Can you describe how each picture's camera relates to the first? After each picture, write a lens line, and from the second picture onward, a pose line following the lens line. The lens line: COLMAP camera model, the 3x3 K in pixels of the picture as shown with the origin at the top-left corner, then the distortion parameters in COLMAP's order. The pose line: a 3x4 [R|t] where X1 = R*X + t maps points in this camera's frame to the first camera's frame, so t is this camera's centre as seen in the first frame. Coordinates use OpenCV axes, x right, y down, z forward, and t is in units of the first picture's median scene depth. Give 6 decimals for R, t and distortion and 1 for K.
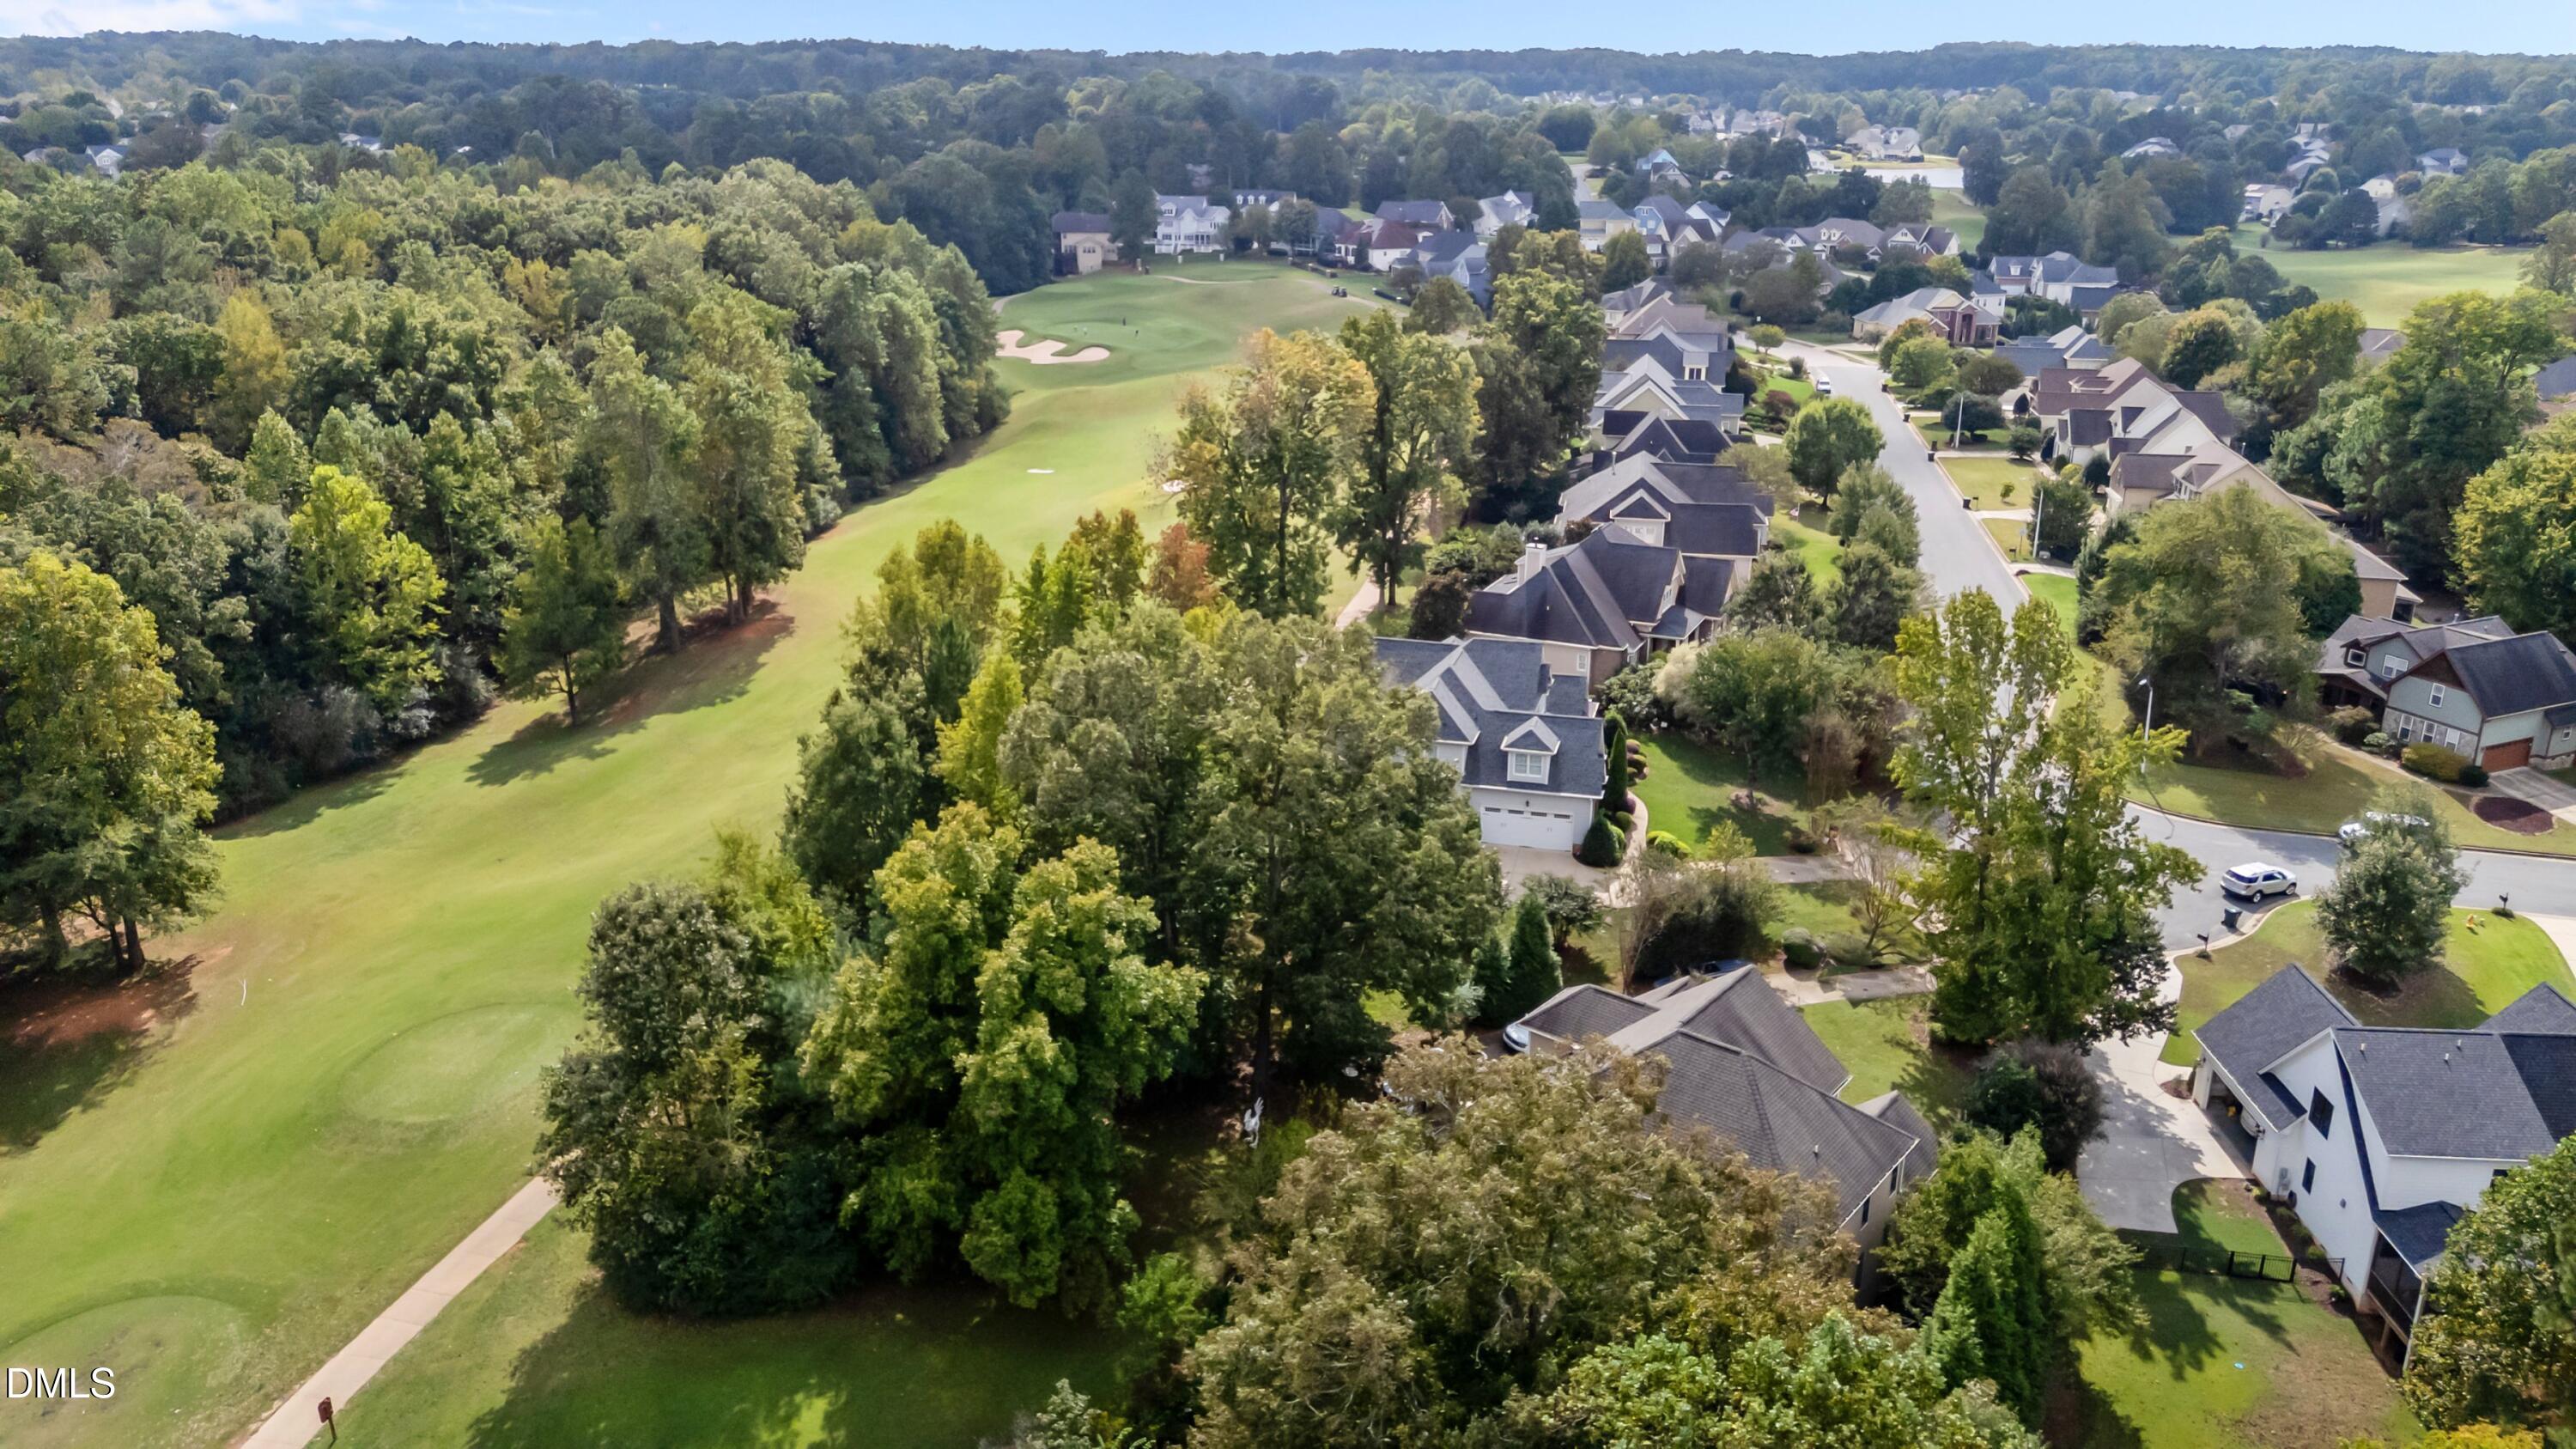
lens RADIAL K [[1909.2, 0, 1318.4], [0, 1909.2, 731.2], [0, 0, 1]] dist [0.082784, -0.065796]
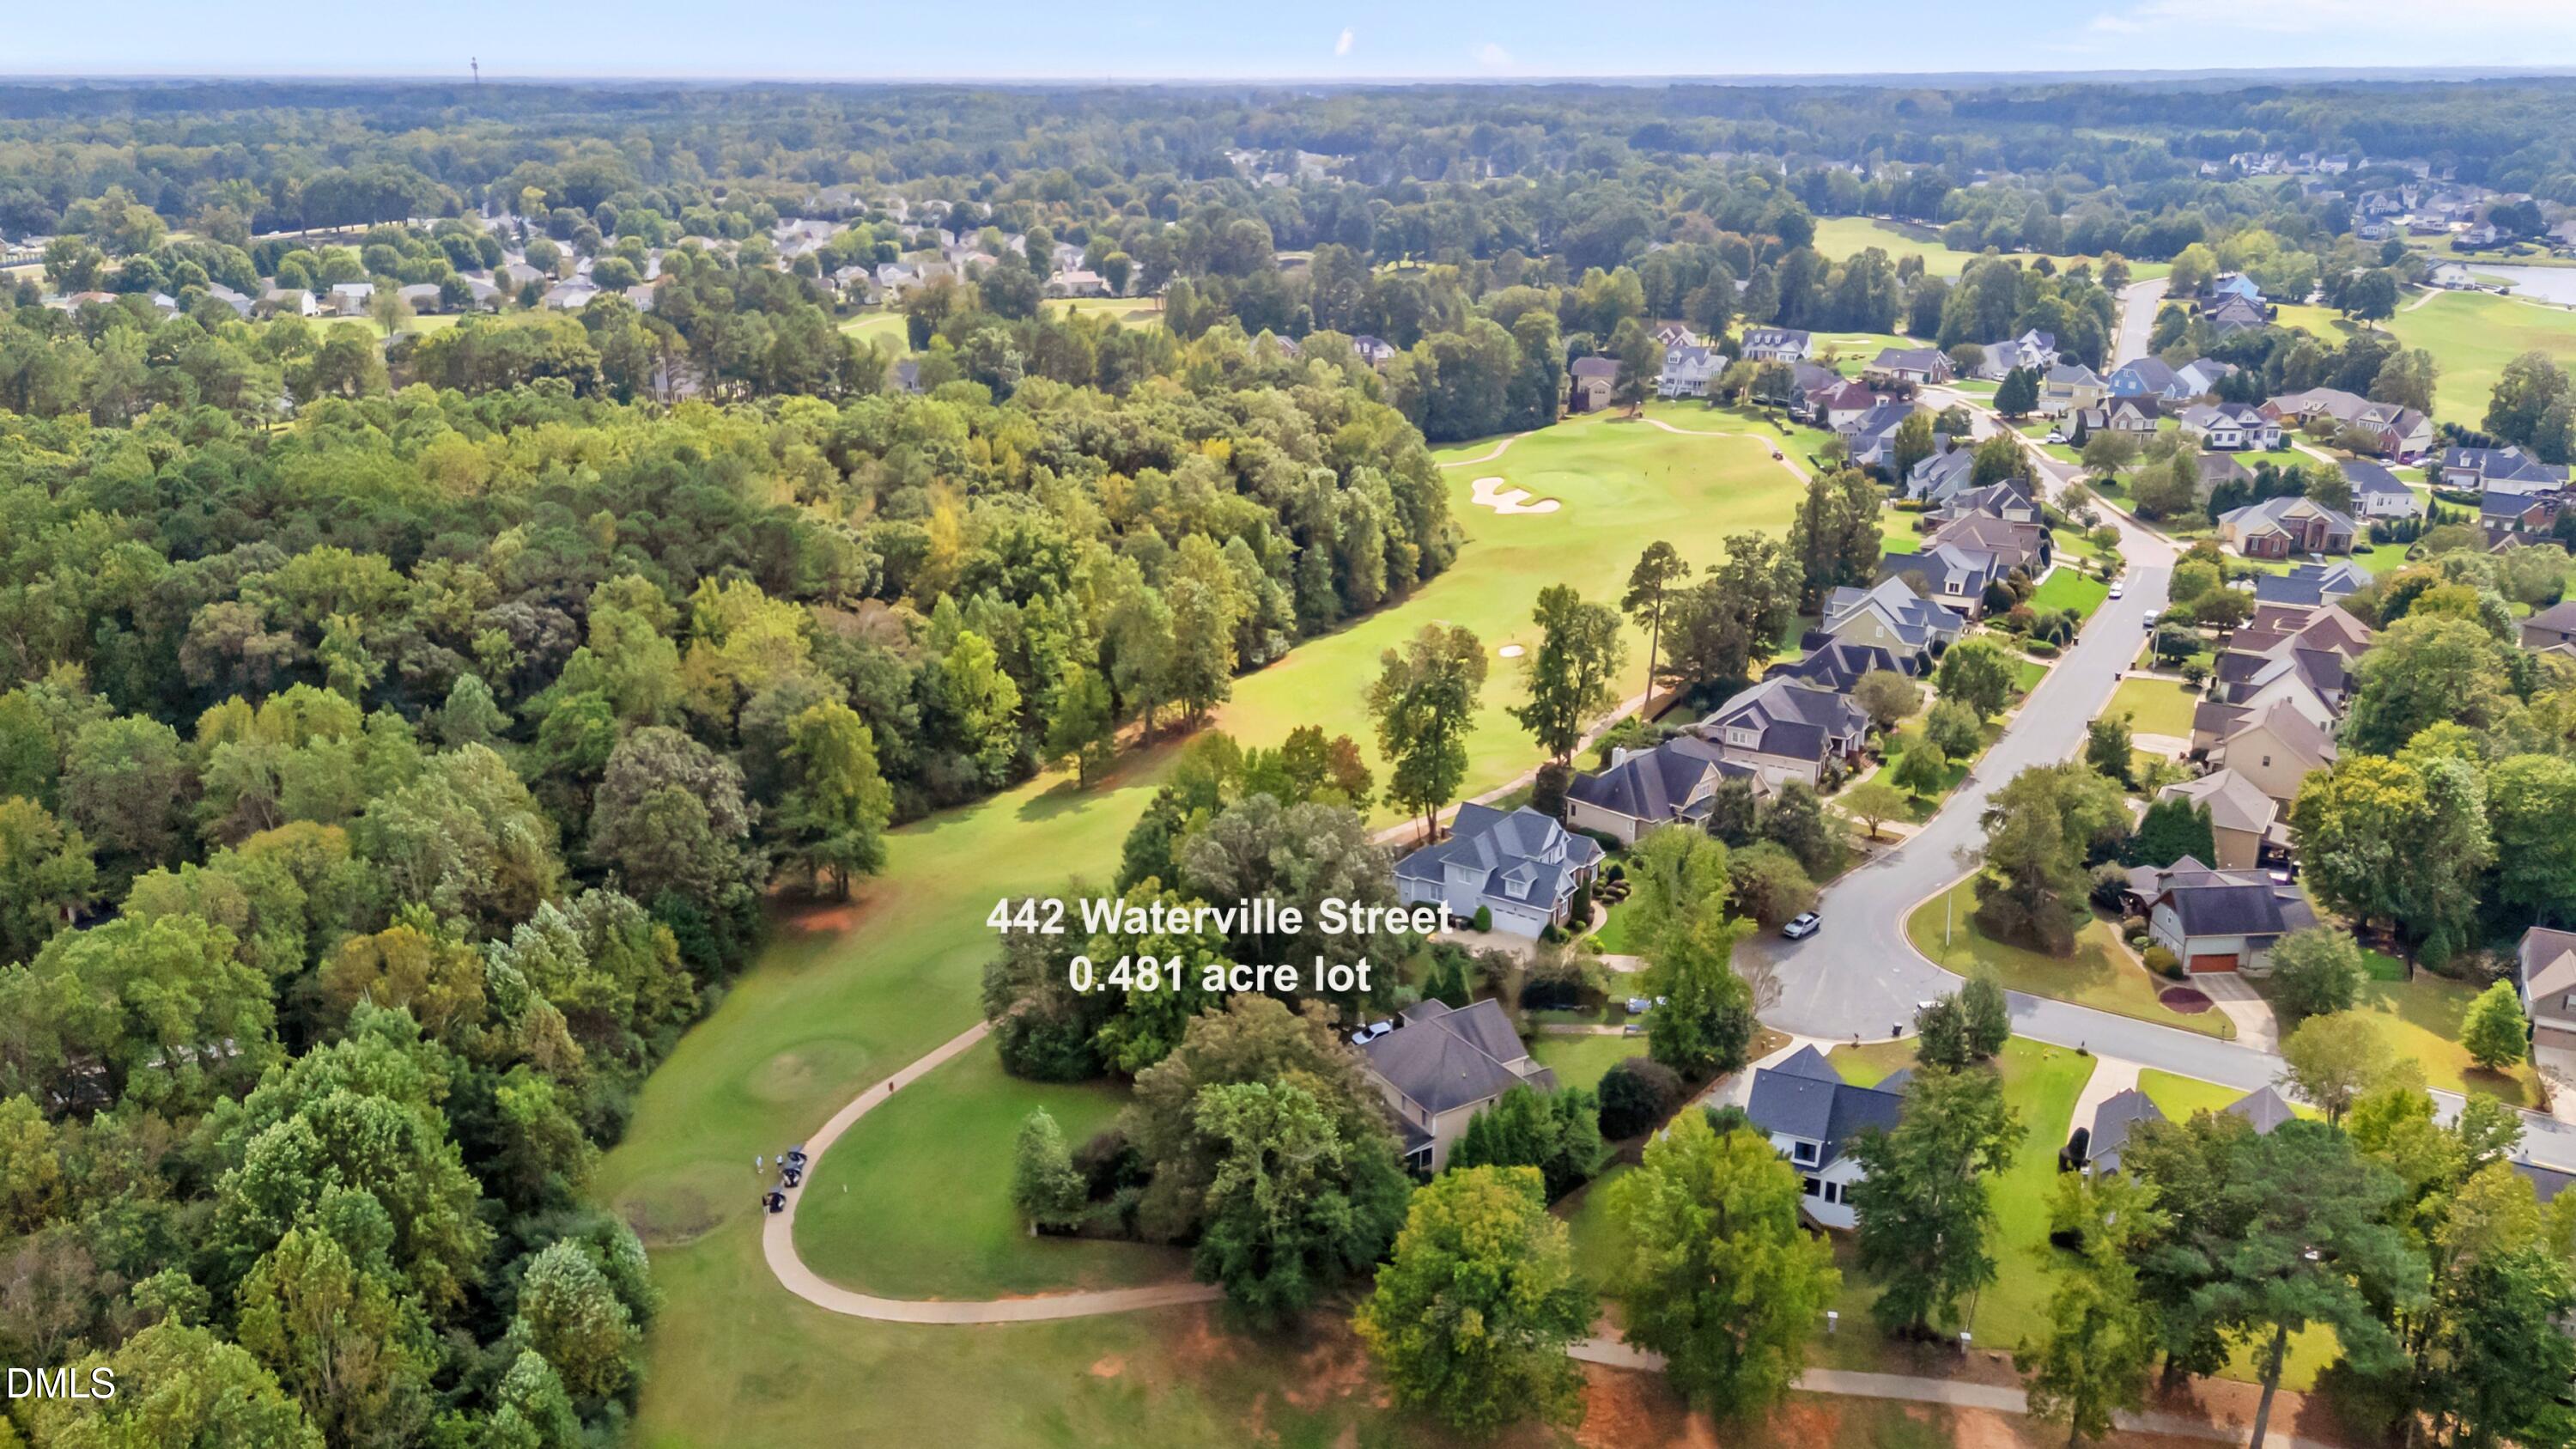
lens RADIAL K [[1909.2, 0, 1318.4], [0, 1909.2, 731.2], [0, 0, 1]] dist [0.082784, -0.065796]
pose [[0.946578, 0.100802, -0.306315, 0.301642], [-0.106723, 0.994285, -0.002597, -0.066996], [0.304303, 0.035149, 0.951927, -0.503291]]
